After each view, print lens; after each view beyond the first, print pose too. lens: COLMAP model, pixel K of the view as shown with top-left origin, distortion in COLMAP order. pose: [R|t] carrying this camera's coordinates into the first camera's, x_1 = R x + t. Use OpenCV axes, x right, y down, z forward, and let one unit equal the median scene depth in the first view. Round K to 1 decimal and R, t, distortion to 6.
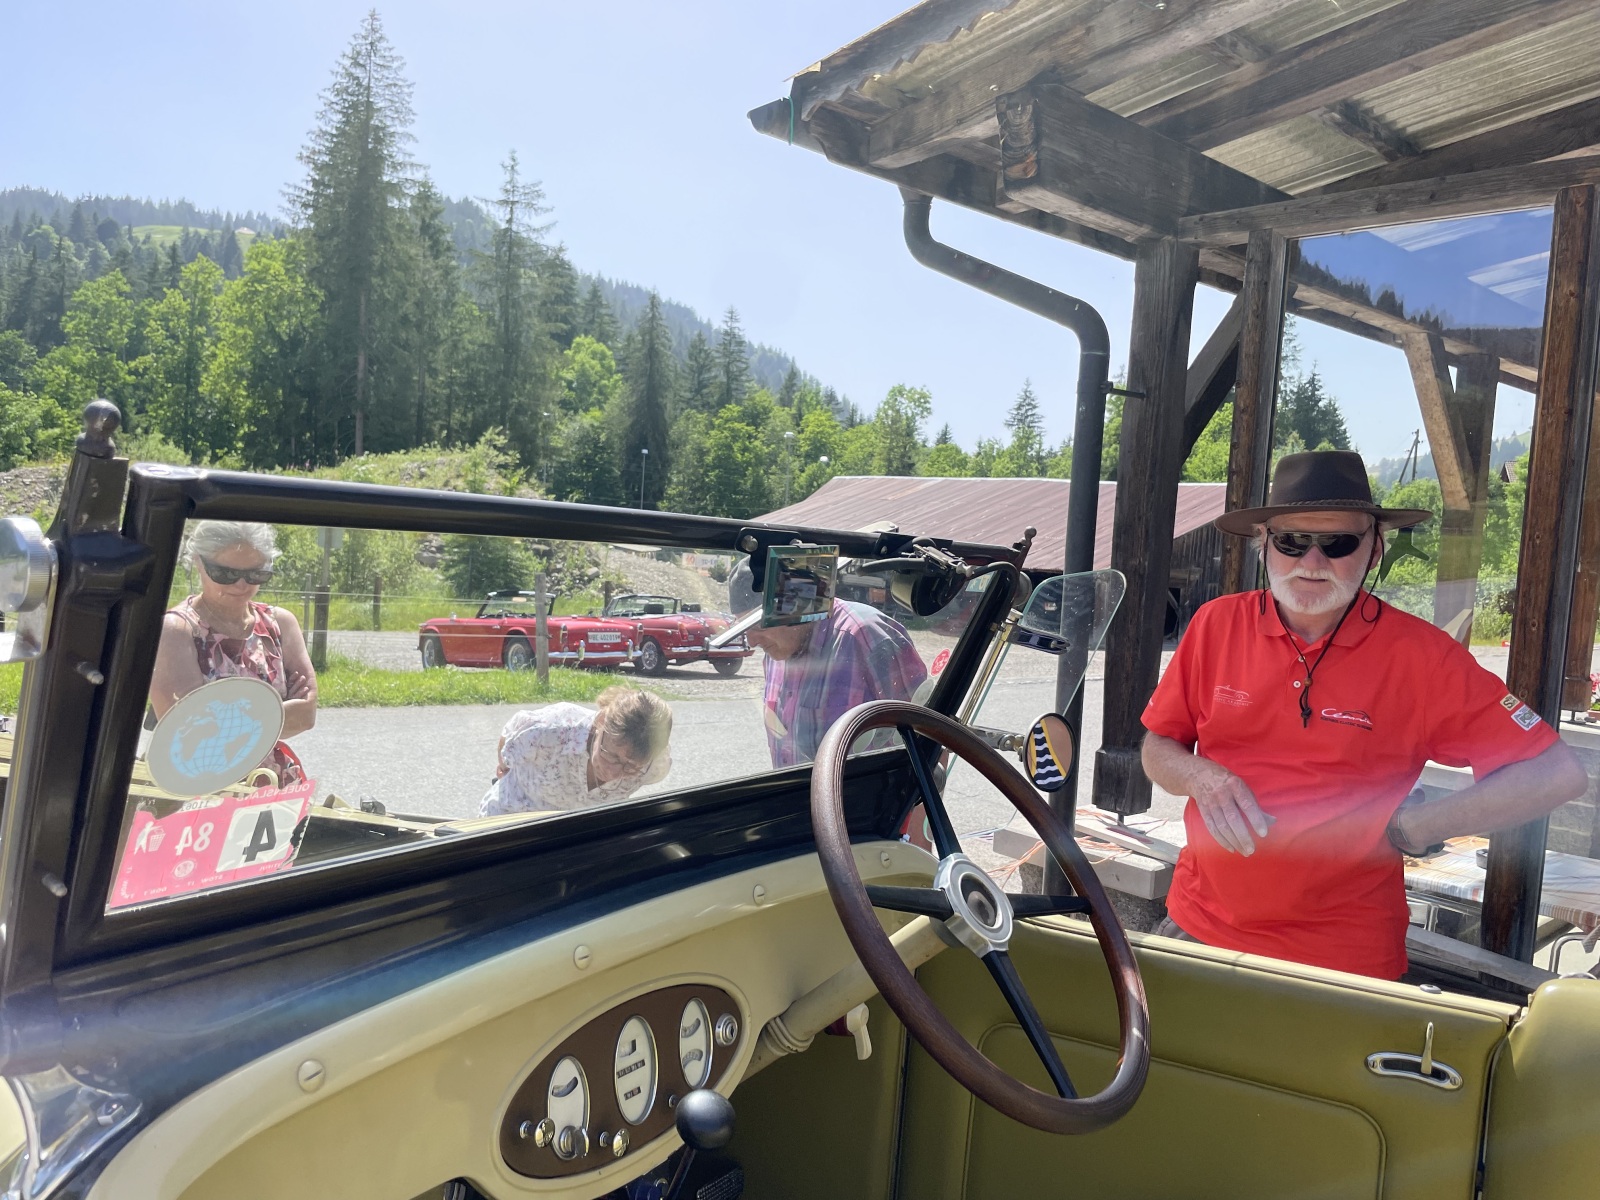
lens RADIAL K [[1225.5, 0, 812.9], [0, 1225.5, 602.3], [0, 0, 1]] dist [0.082762, -0.121552]
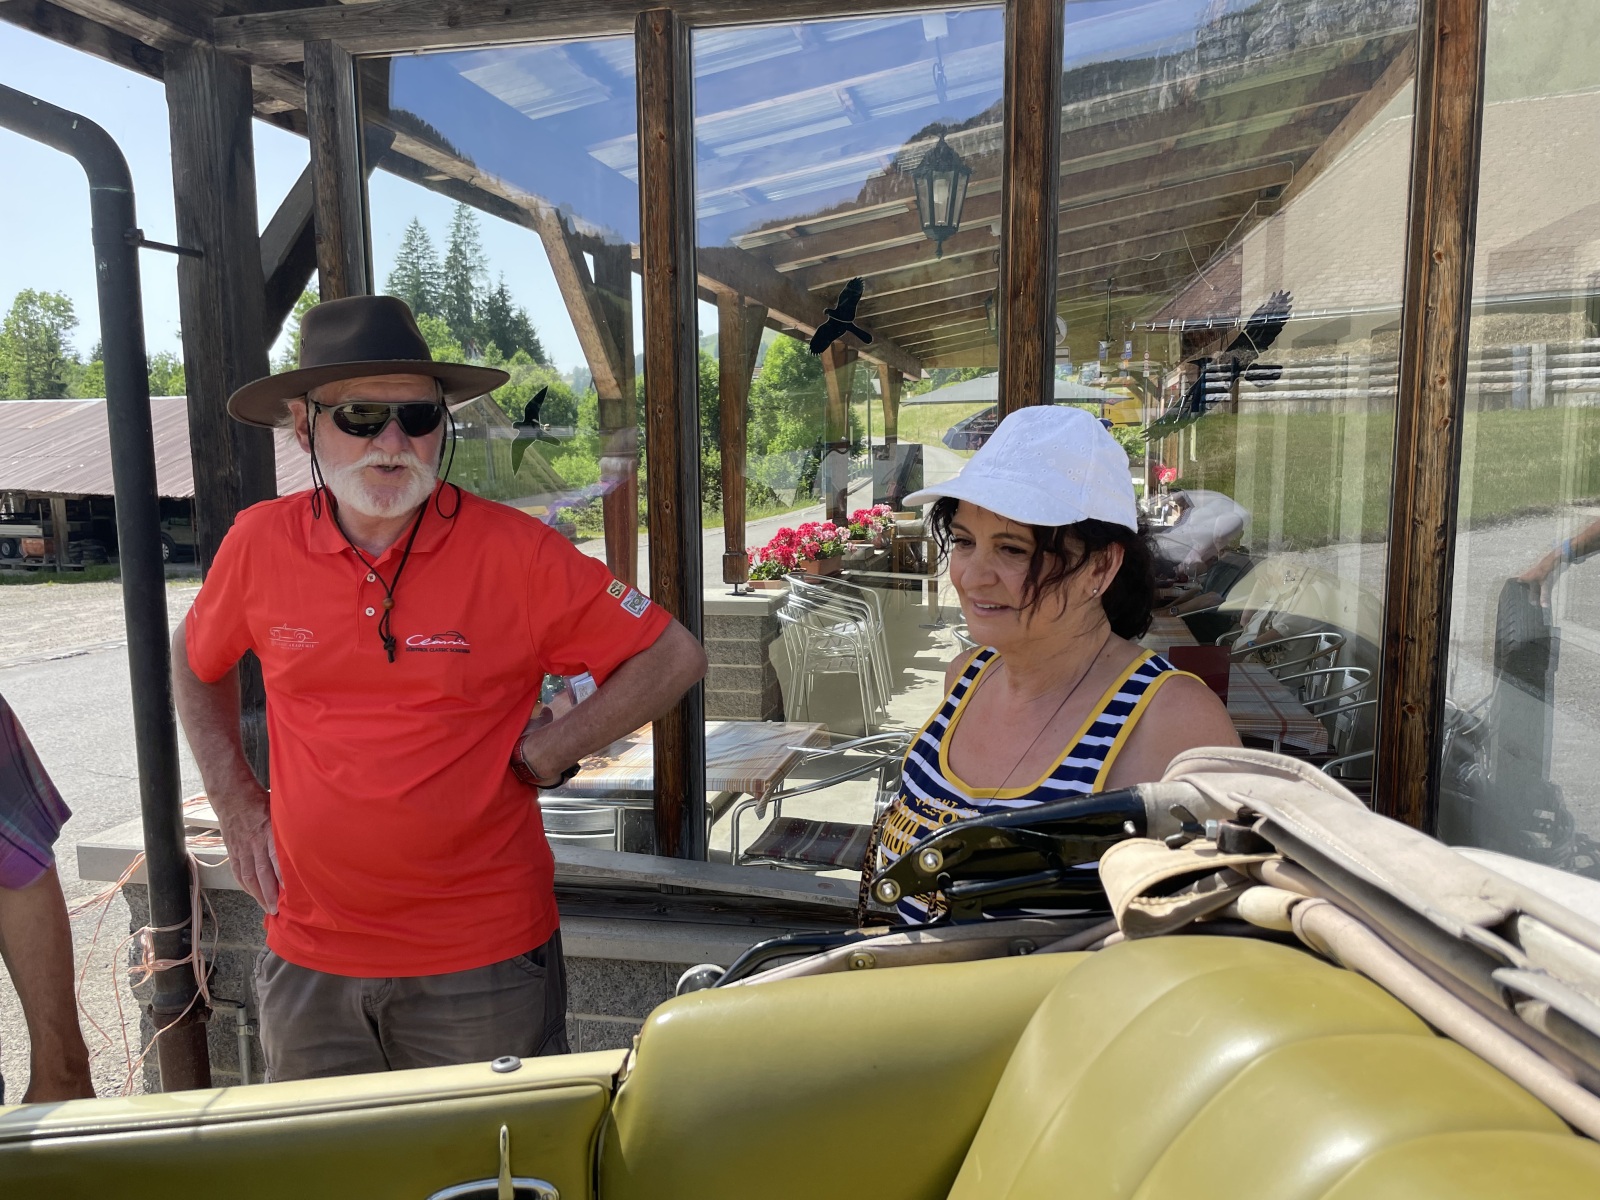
lens RADIAL K [[1225.5, 0, 812.9], [0, 1225.5, 602.3], [0, 0, 1]] dist [0.082762, -0.121552]
pose [[0.816155, -0.136197, 0.561553, 0.117569], [0.096953, 0.990325, 0.099279, 0.006903], [-0.569642, -0.026583, 0.821463, 0.148423]]
